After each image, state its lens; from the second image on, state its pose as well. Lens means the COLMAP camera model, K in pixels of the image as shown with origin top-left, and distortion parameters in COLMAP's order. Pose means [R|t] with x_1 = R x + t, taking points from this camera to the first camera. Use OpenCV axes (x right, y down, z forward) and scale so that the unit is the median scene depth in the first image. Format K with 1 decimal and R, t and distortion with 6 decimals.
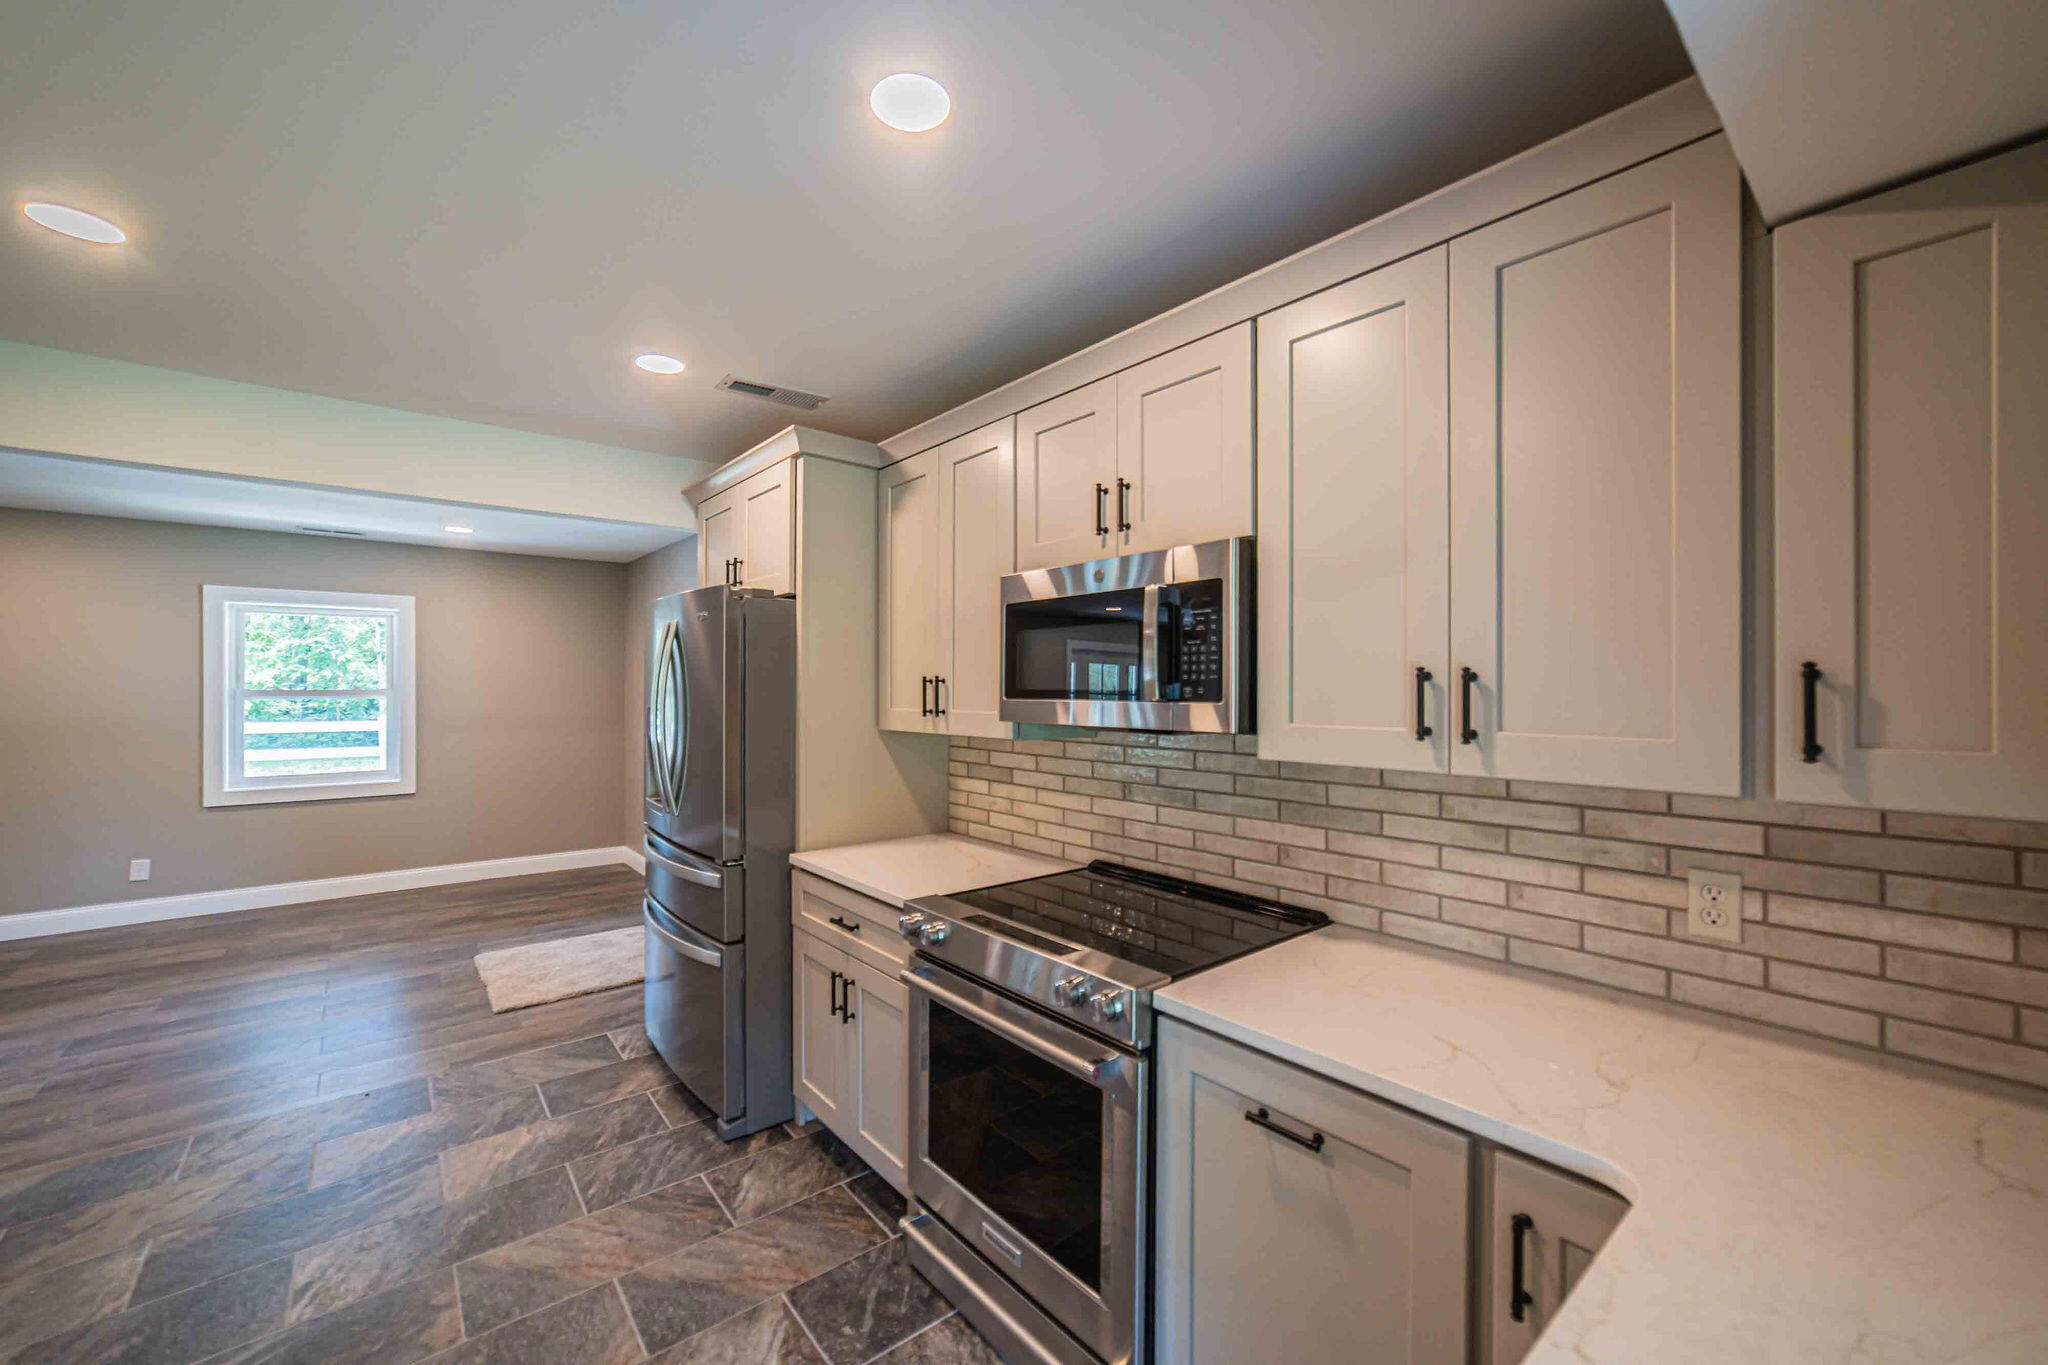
lens RADIAL K [[808.2, 0, 1030.4], [0, 808.2, 680.8], [0, 0, 1]] dist [-0.024168, 0.009114]
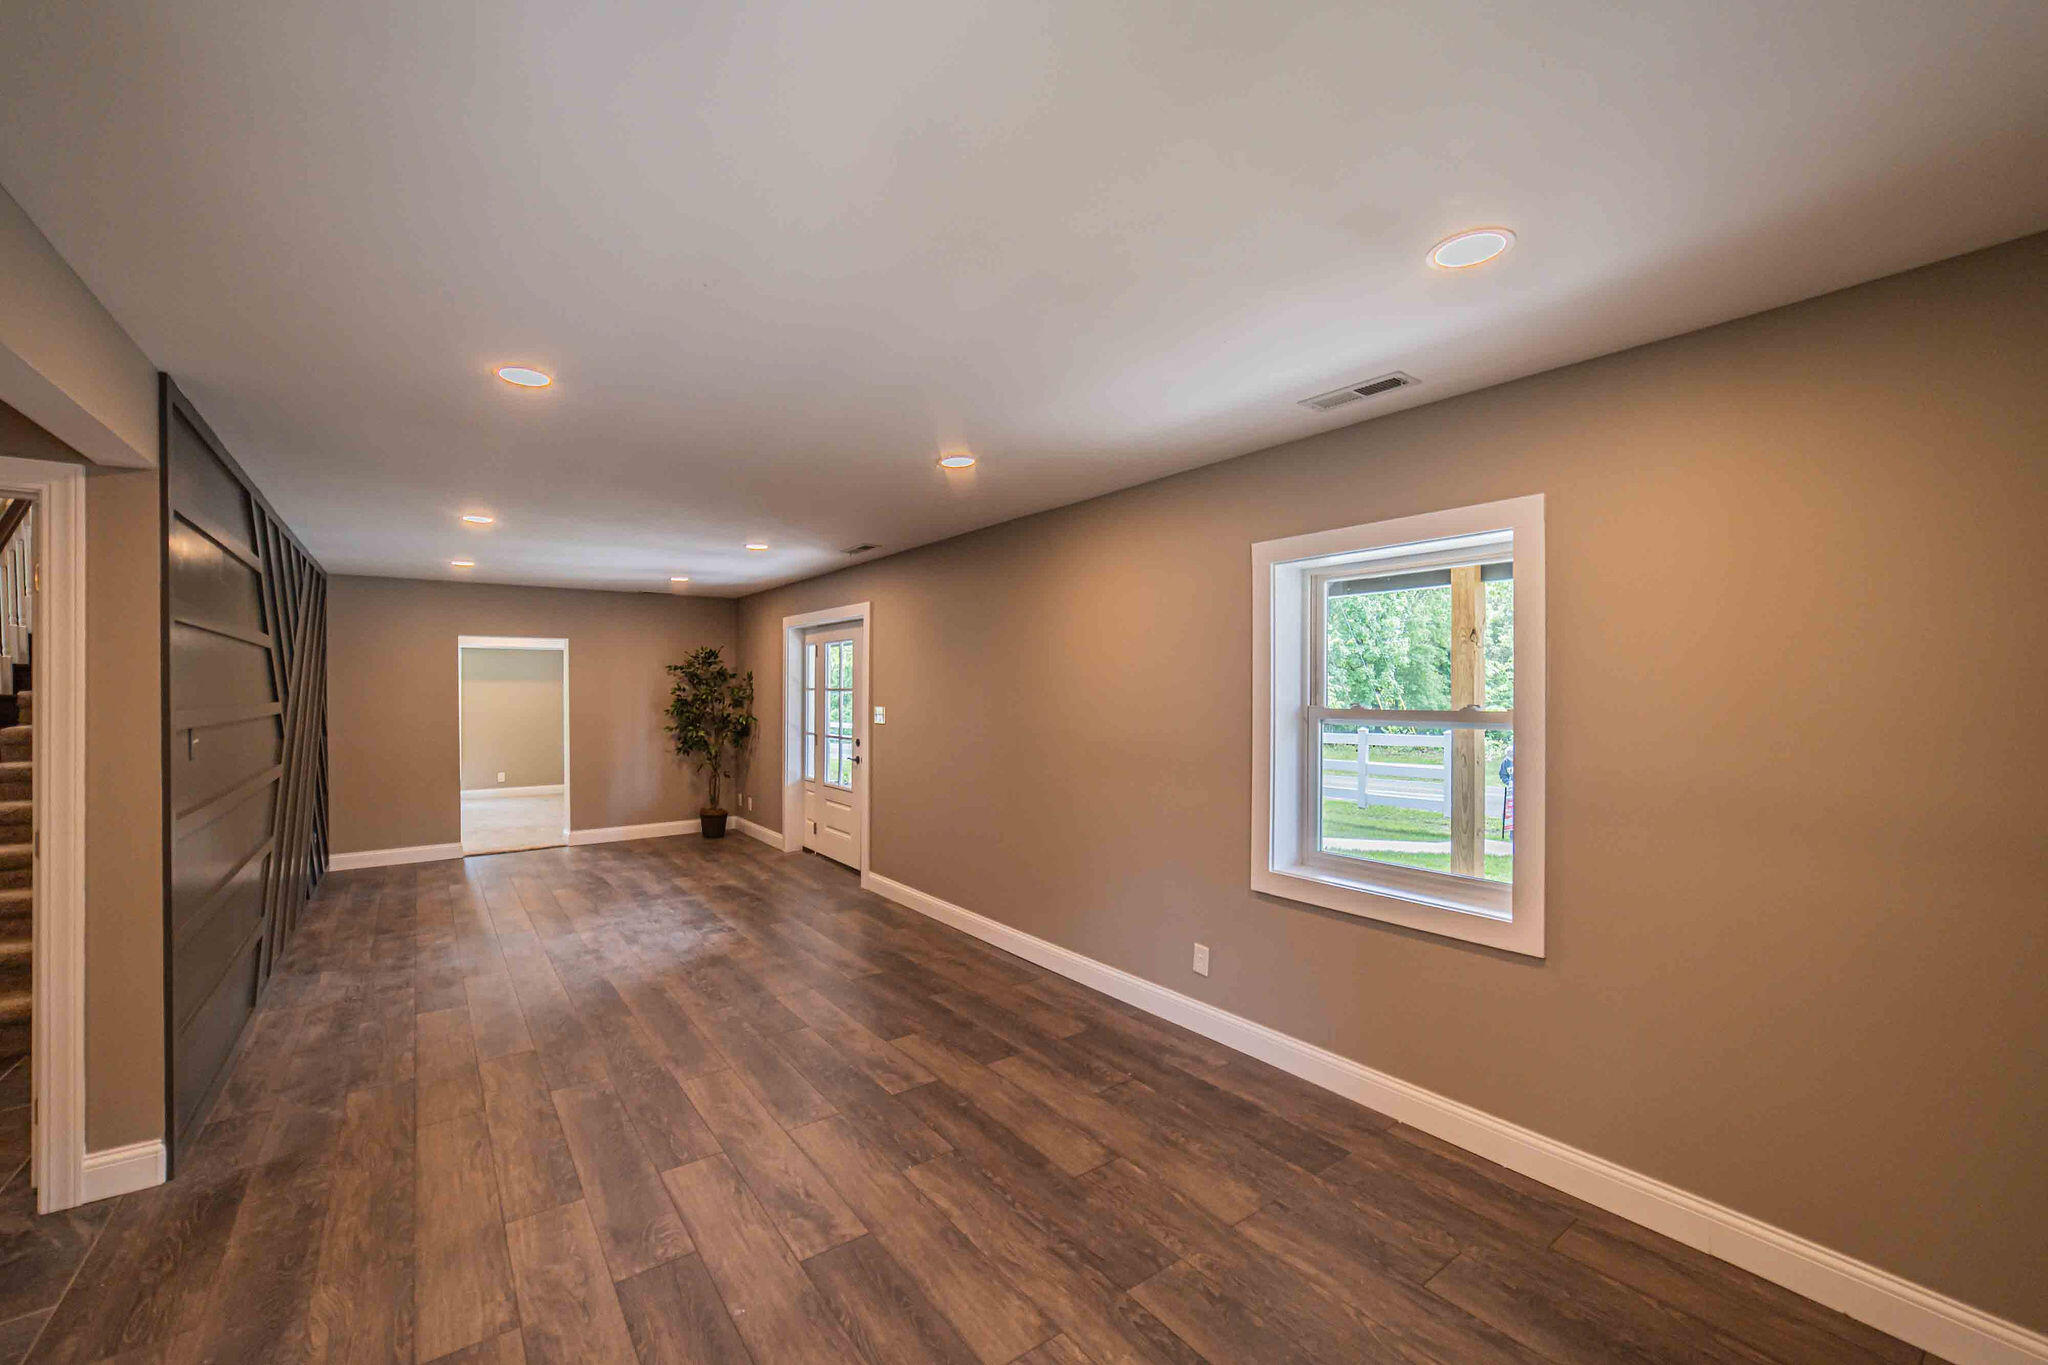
lens RADIAL K [[825.2, 0, 1031.8], [0, 825.2, 685.9], [0, 0, 1]] dist [-0.025597, 0.008759]
pose [[-0.056886, -0.004085, -0.998372, -1.023659], [-0.002835, 0.999988, -0.003930, -0.009196], [0.998377, 0.002607, -0.056897, 2.386164]]
